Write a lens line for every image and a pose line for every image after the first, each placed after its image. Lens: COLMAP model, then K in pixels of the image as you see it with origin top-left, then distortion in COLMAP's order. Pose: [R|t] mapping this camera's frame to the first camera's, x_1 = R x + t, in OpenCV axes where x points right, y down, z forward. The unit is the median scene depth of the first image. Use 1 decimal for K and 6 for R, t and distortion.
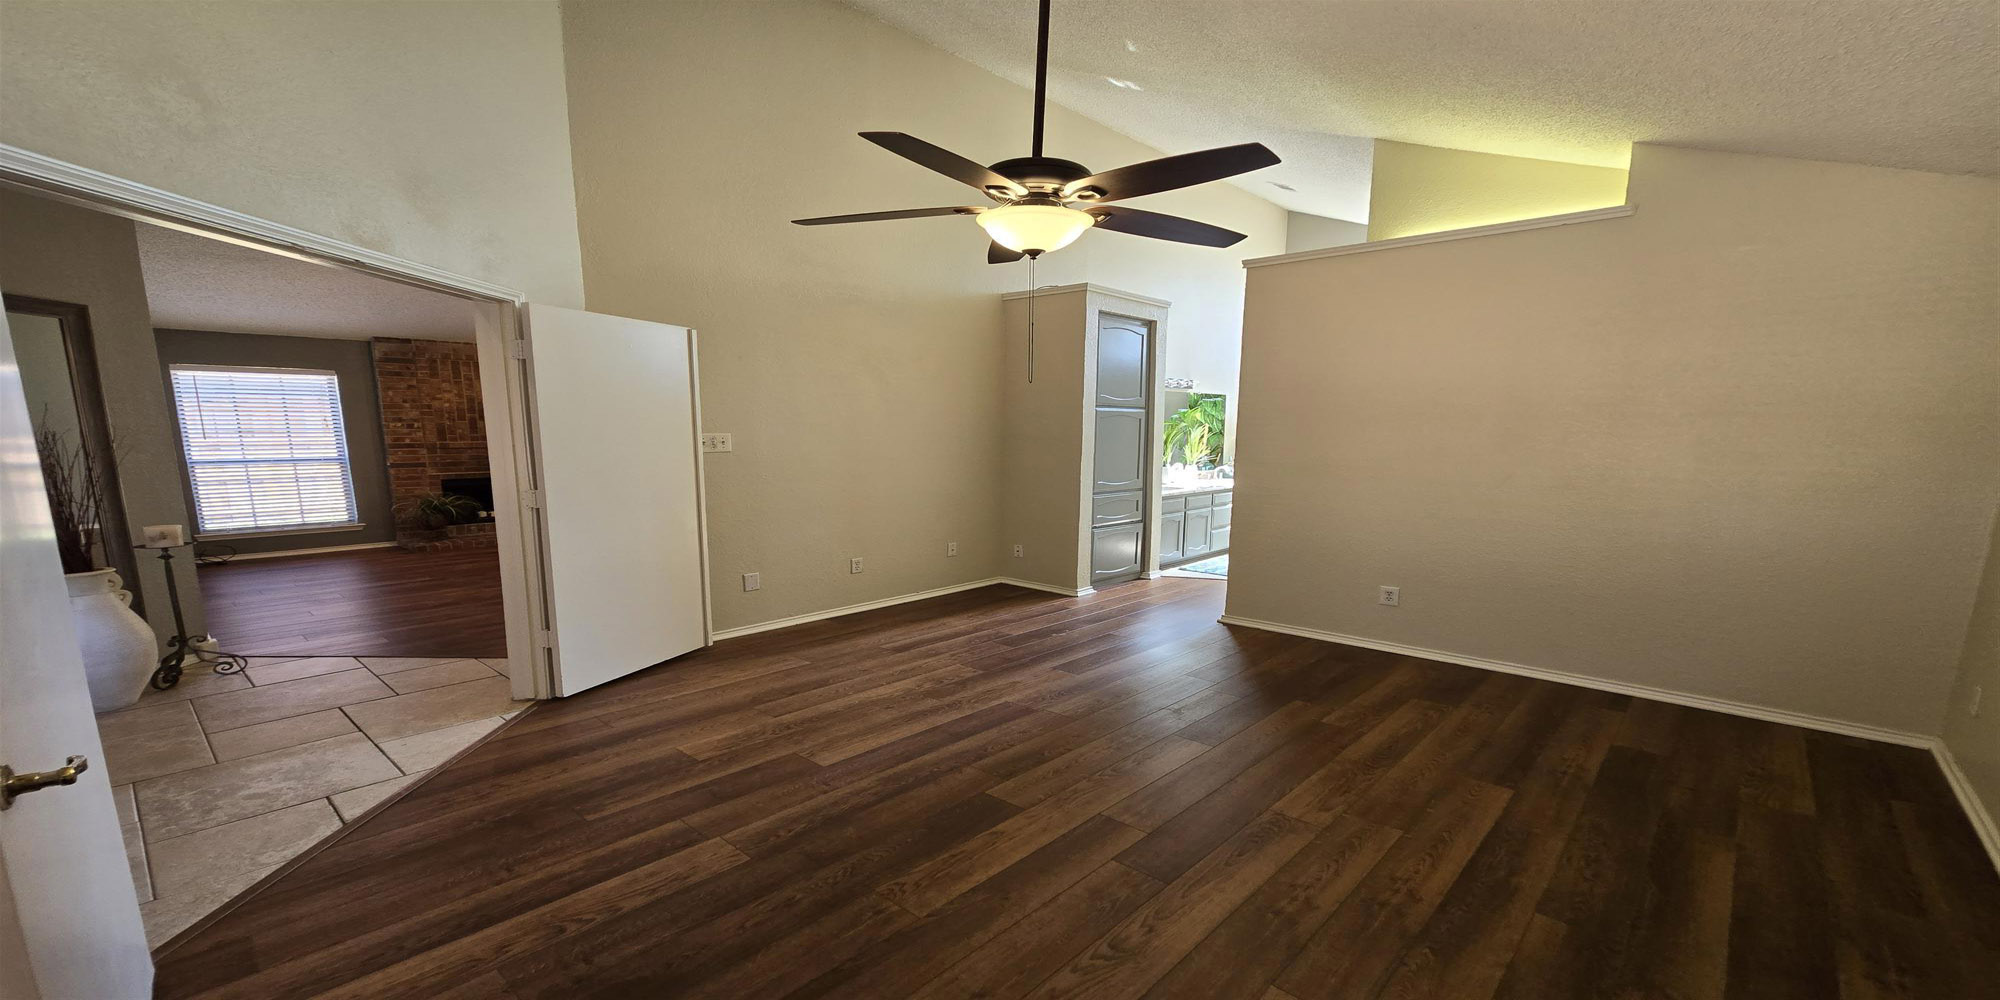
lens RADIAL K [[829.8, 0, 1002.2], [0, 829.8, 505.9], [0, 0, 1]] dist [0.000173, -0.000120]
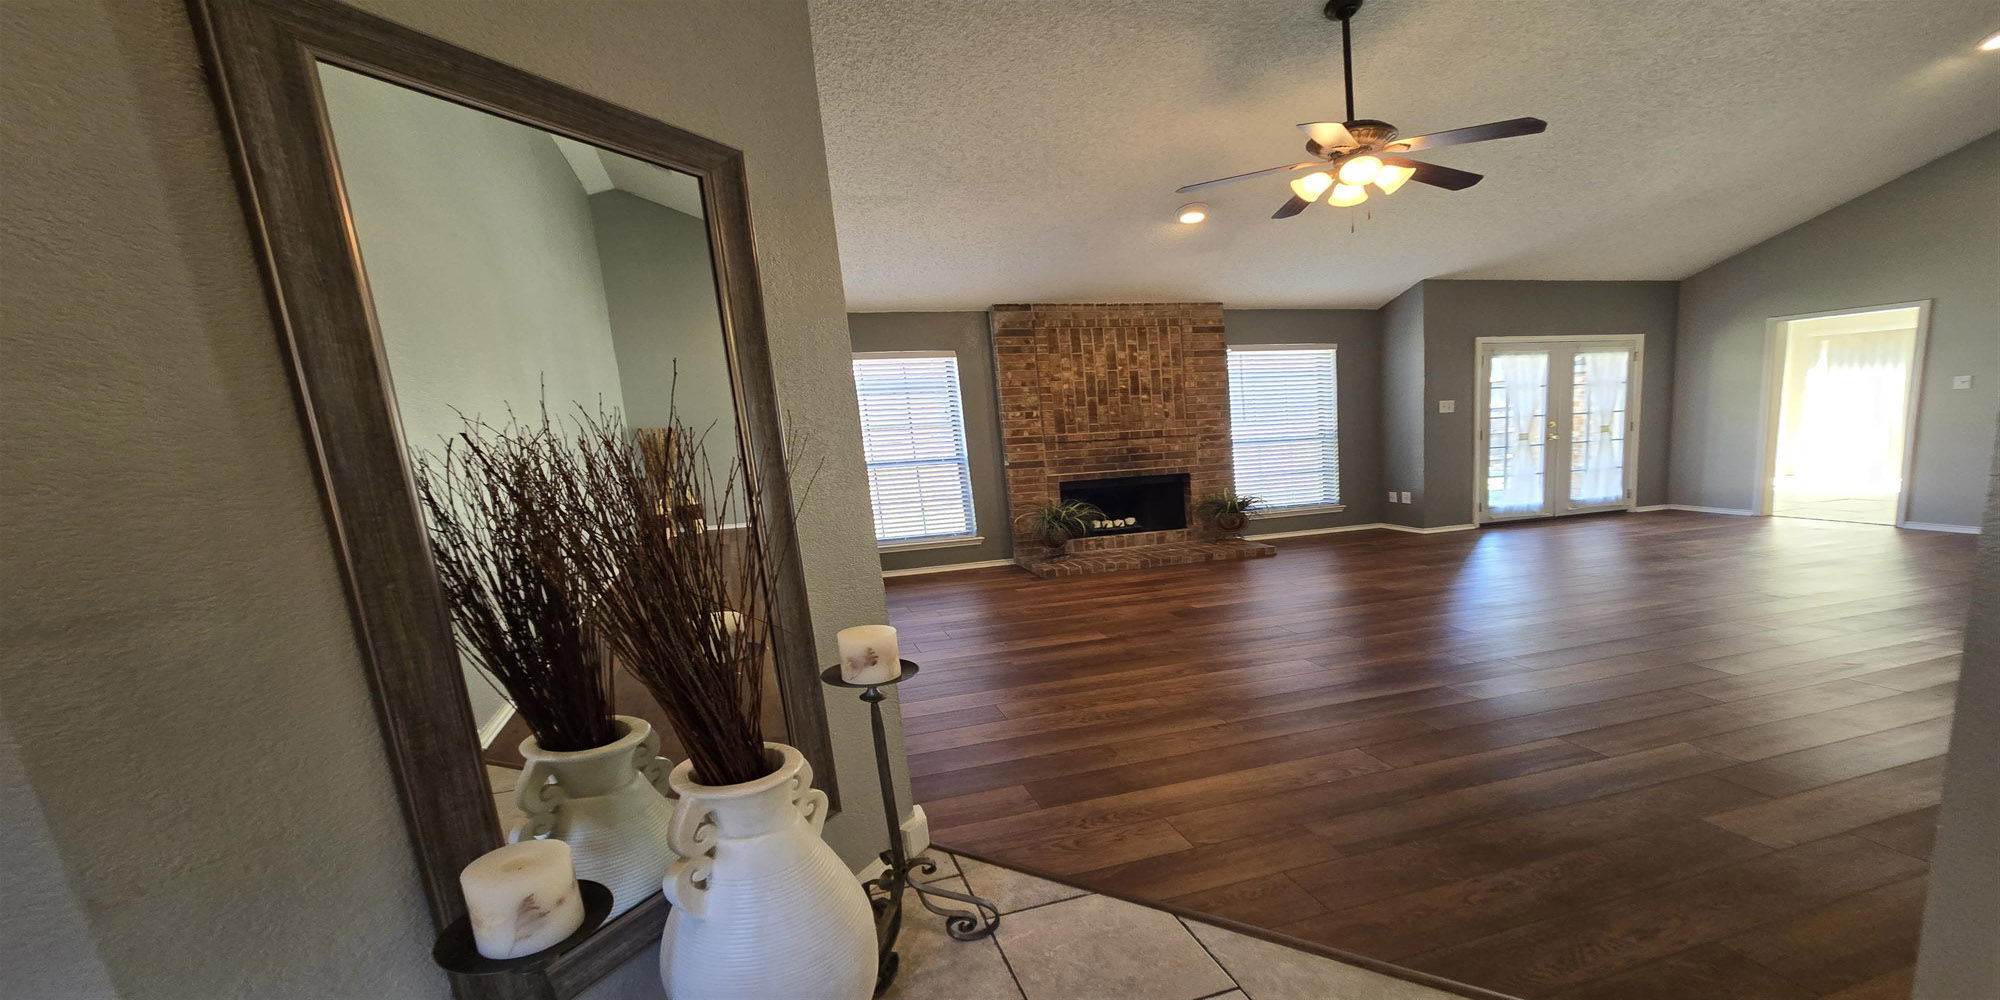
lens RADIAL K [[807.4, 0, 998.9], [0, 807.4, 539.7], [0, 0, 1]] dist [-0.001870, -0.000204]
pose [[0.863924, 0.031510, -0.502635, -0.348013], [-0.000023, 0.998043, 0.062527, -0.025839], [0.503622, -0.054007, 0.862234, 0.313771]]
